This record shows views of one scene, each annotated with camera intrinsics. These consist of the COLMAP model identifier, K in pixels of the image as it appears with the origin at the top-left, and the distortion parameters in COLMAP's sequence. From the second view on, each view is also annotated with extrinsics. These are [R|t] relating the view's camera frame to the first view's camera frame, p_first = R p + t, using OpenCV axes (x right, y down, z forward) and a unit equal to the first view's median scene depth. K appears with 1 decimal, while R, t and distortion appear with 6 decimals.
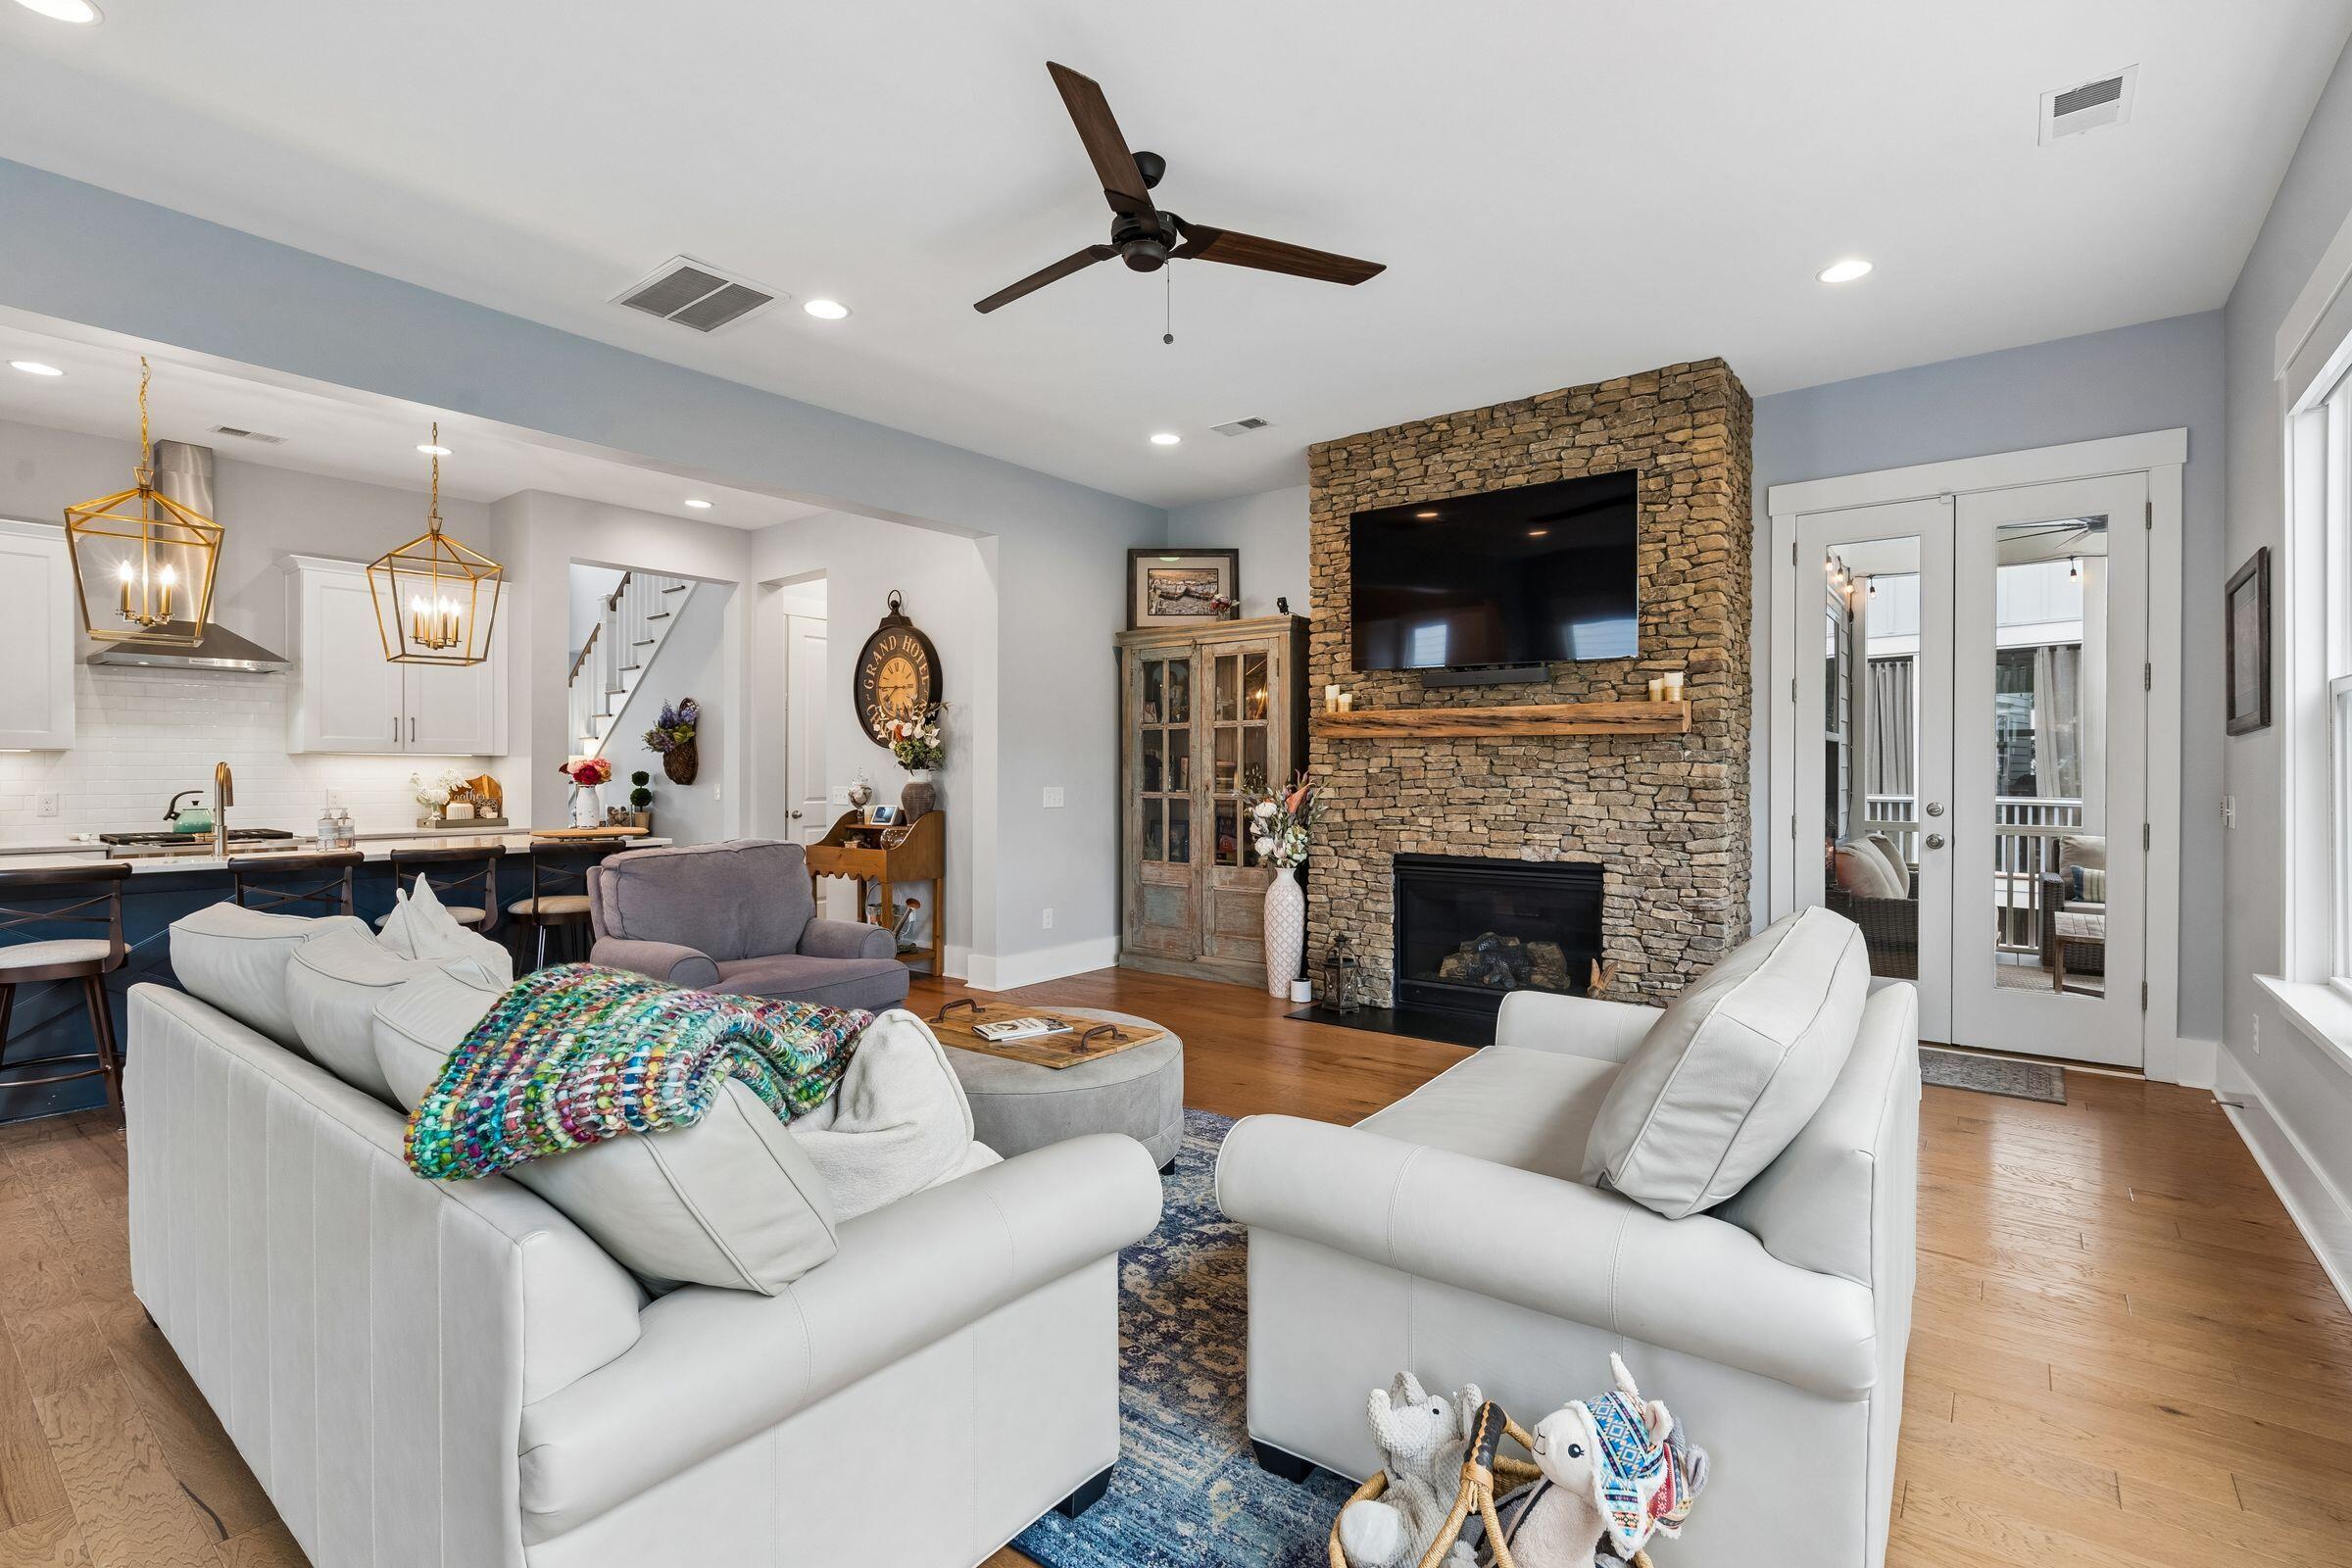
lens RADIAL K [[1074.0, 0, 1176.8], [0, 1074.0, 770.7], [0, 0, 1]] dist [0.001190, 0.000605]
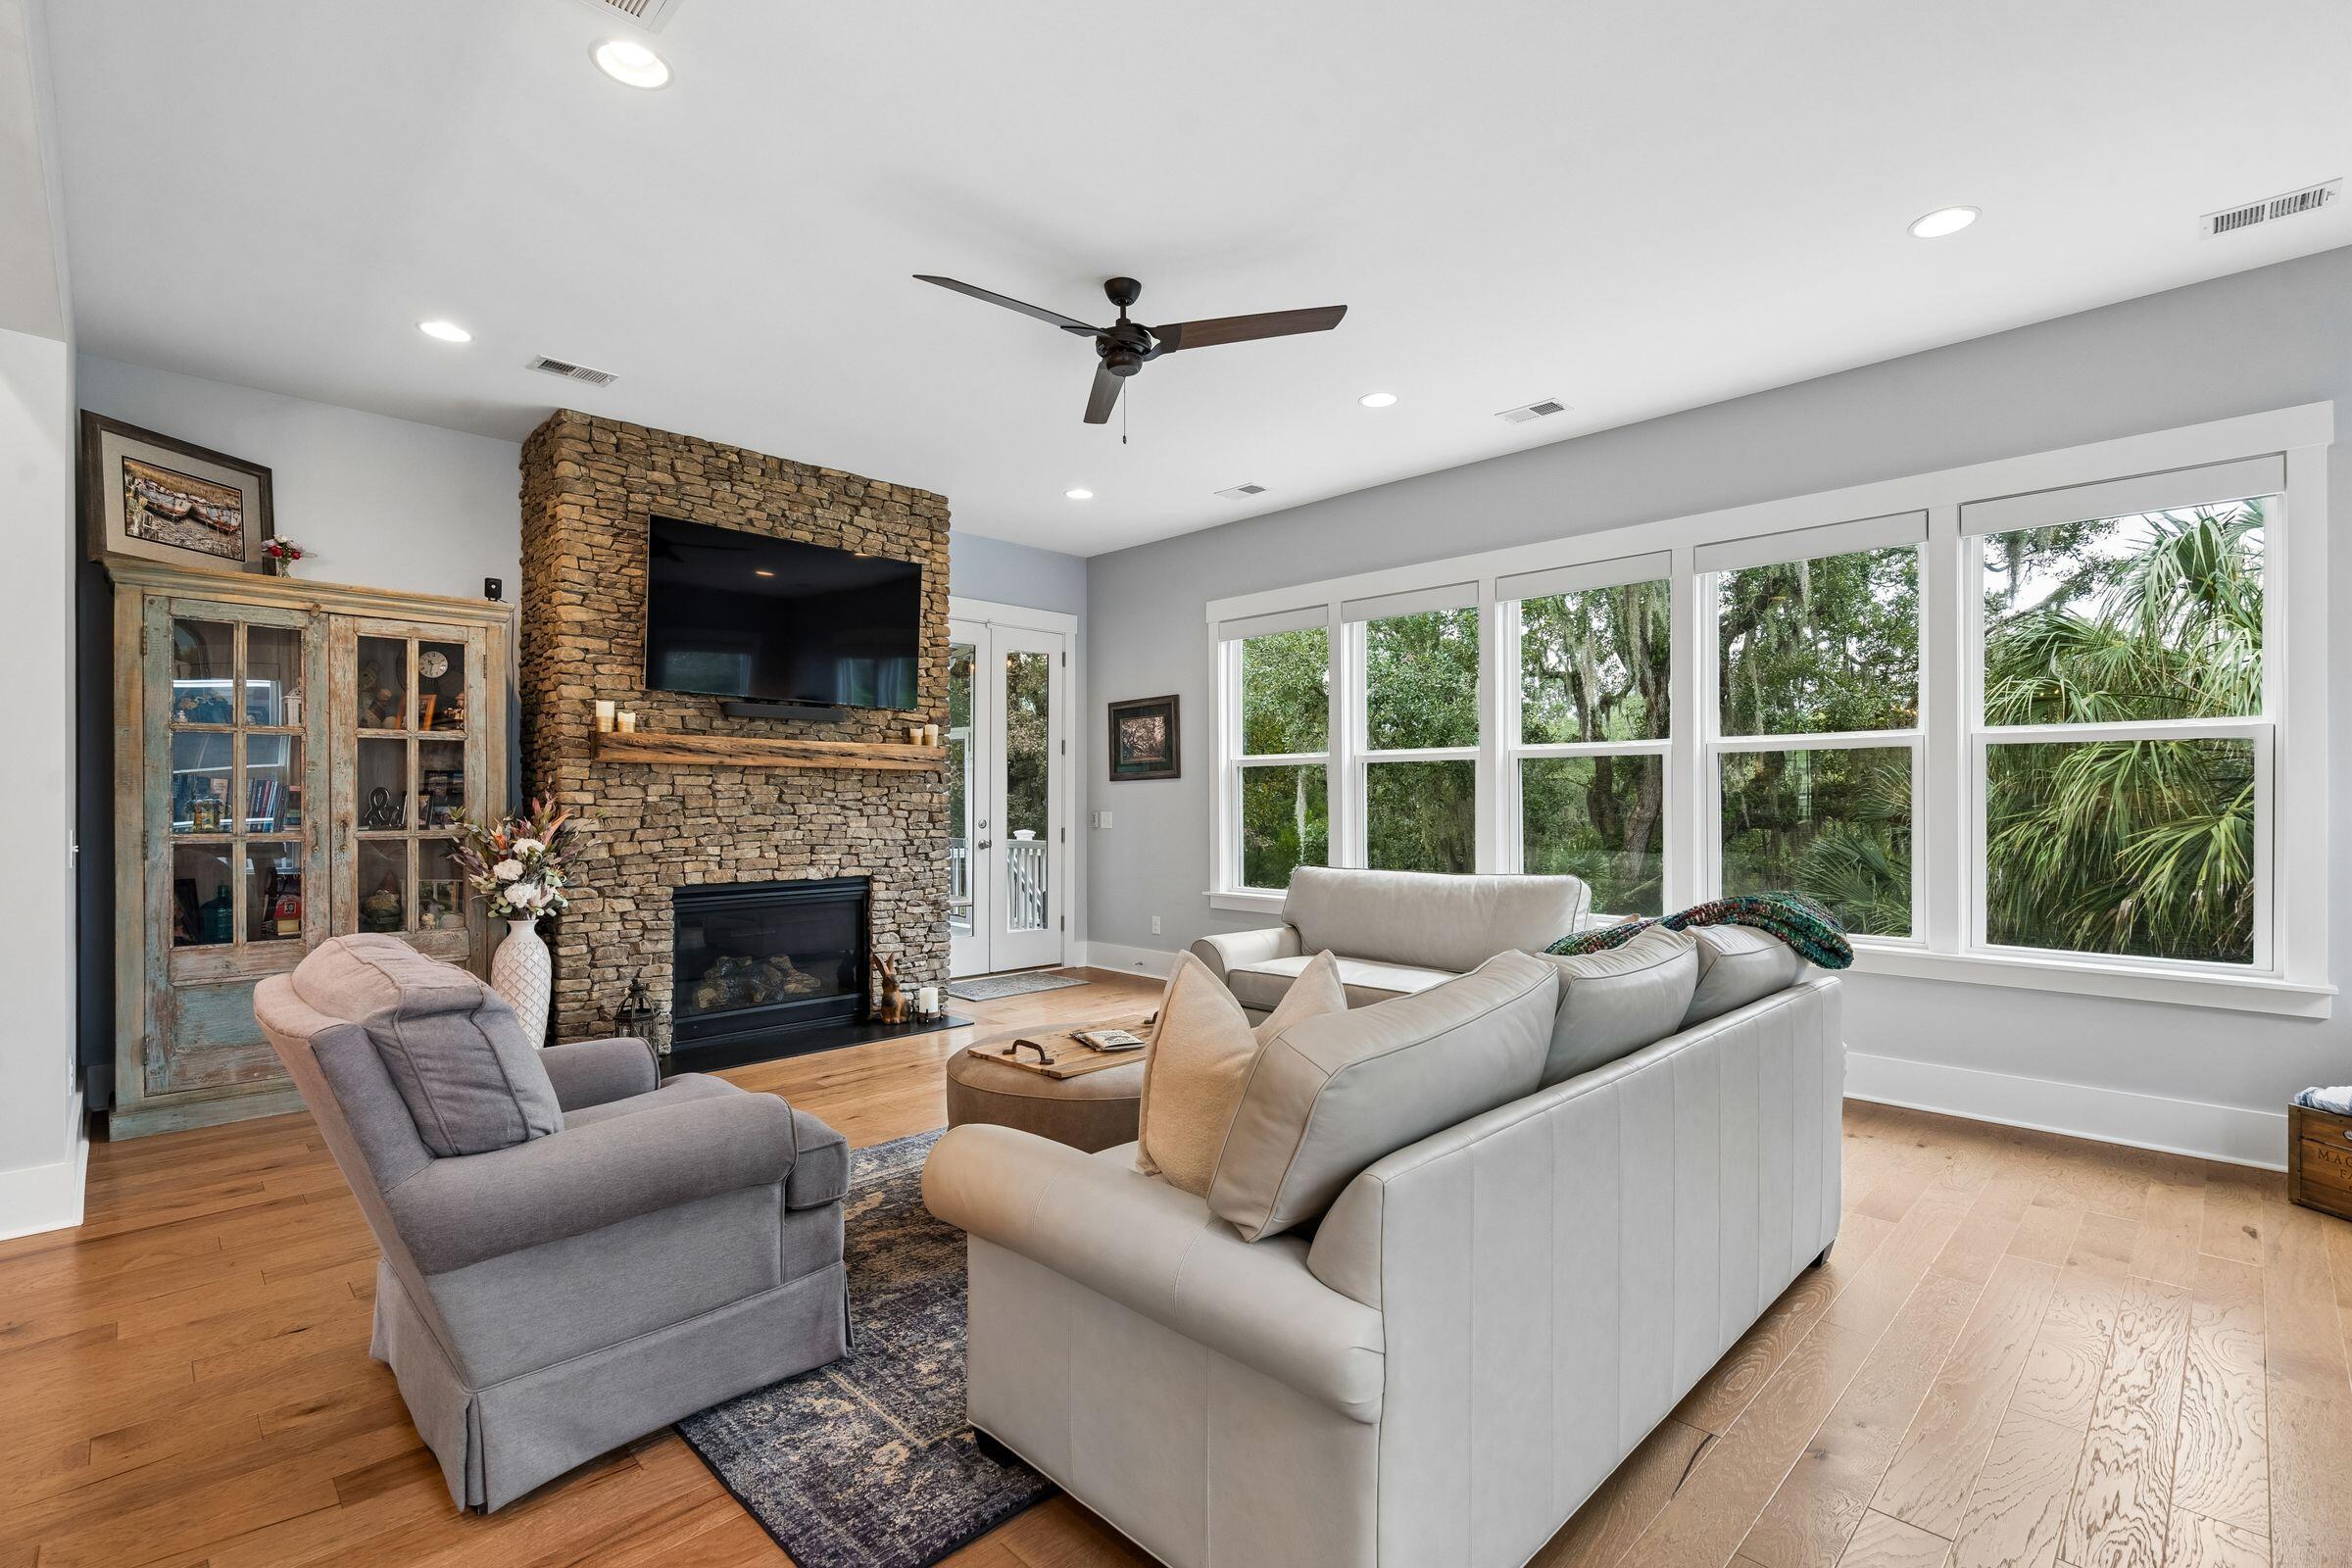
lens RADIAL K [[1074.0, 0, 1169.5], [0, 1074.0, 795.9], [0, 0, 1]] dist [0.001190, 0.000605]
pose [[0.132441, 0.002956, 0.991186, -0.698939], [0.001075, 0.999995, -0.003126, 0.000661], [-0.991190, 0.001480, 0.132437, 0.462669]]
